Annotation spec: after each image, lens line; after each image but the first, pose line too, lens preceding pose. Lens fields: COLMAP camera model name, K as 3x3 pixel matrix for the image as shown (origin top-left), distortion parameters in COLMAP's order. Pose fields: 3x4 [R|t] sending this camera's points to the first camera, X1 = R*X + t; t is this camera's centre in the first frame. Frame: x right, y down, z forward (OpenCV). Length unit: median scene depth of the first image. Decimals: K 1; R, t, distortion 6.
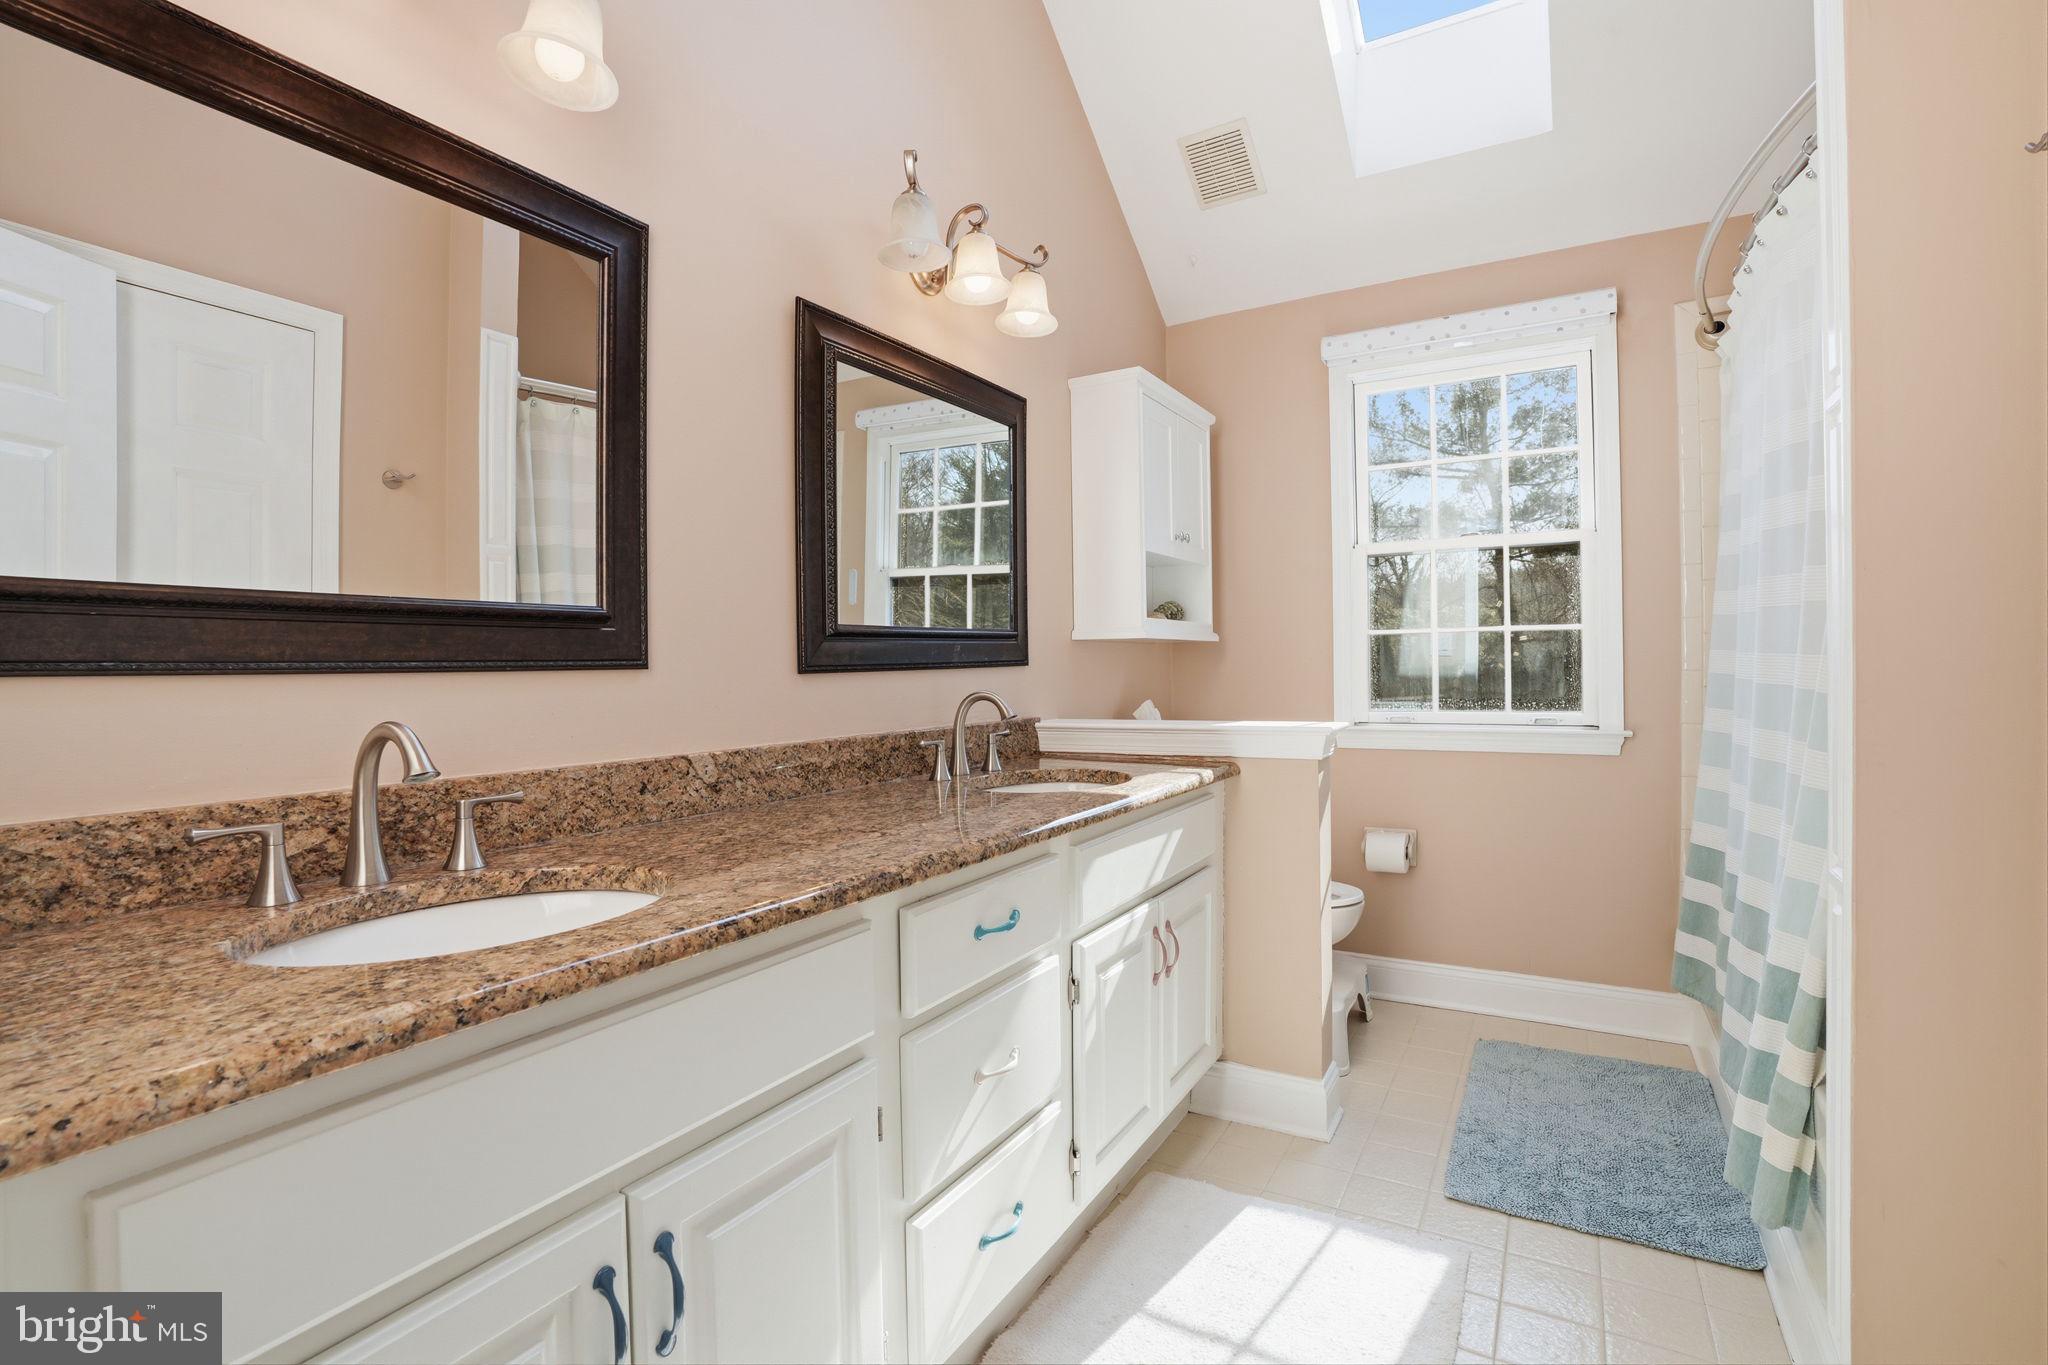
lens RADIAL K [[937.2, 0, 1022.6], [0, 937.2, 684.8], [0, 0, 1]] dist [-0.037269, 0.000879]
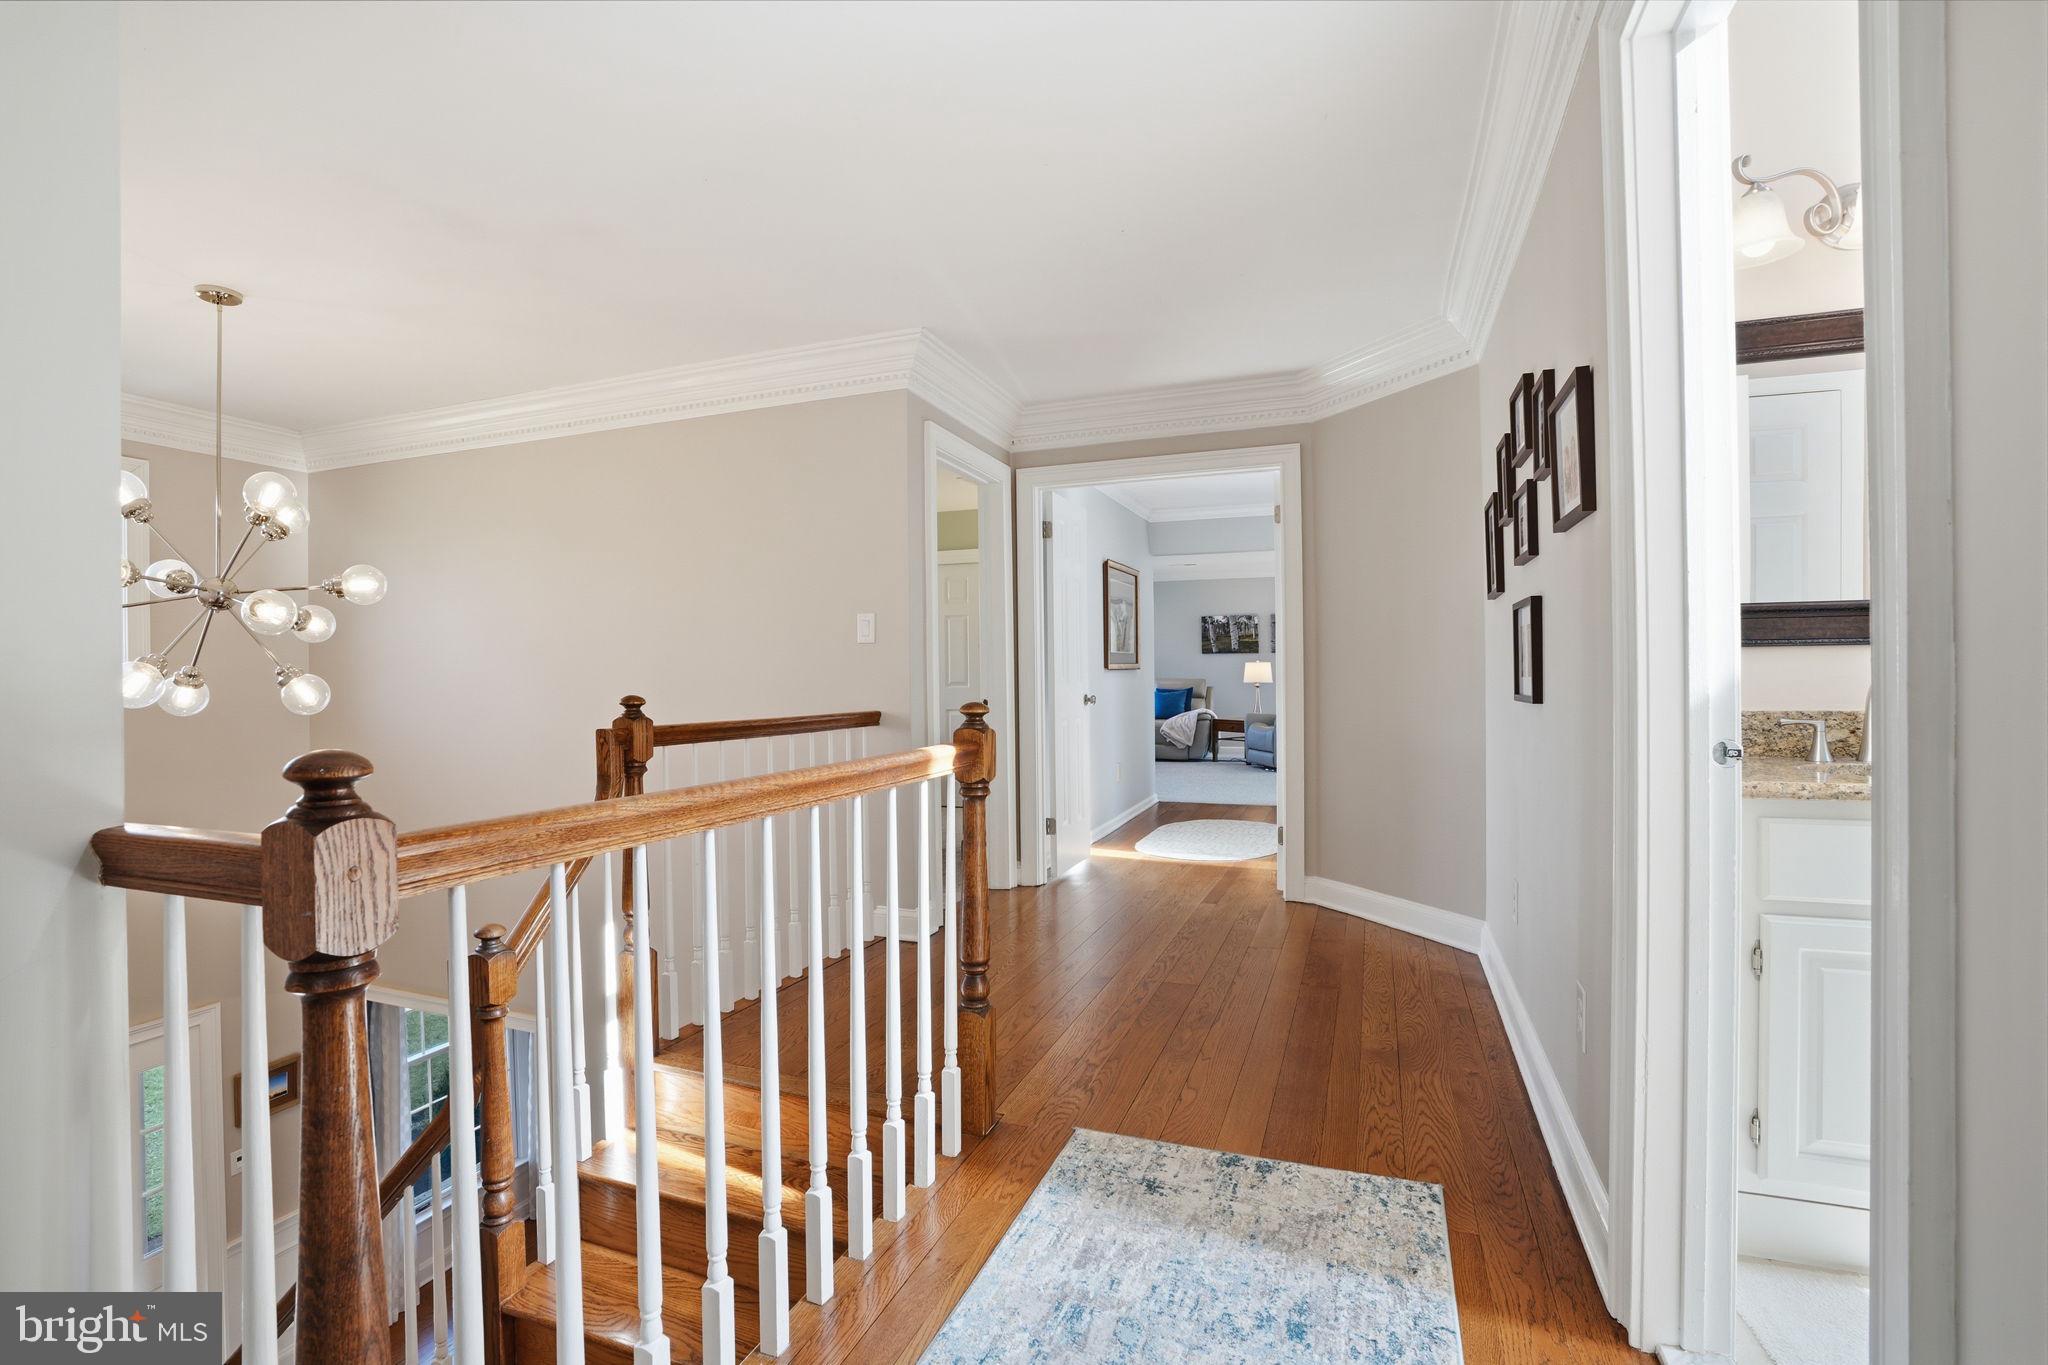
lens RADIAL K [[937.2, 0, 1022.6], [0, 937.2, 683.9], [0, 0, 1]] dist [-0.037269, 0.000879]
pose [[0.178886, 0.015288, -0.983751, 0.772731], [0.003467, 0.999863, 0.016168, 0.034333], [0.983864, -0.006303, 0.178809, -1.004384]]
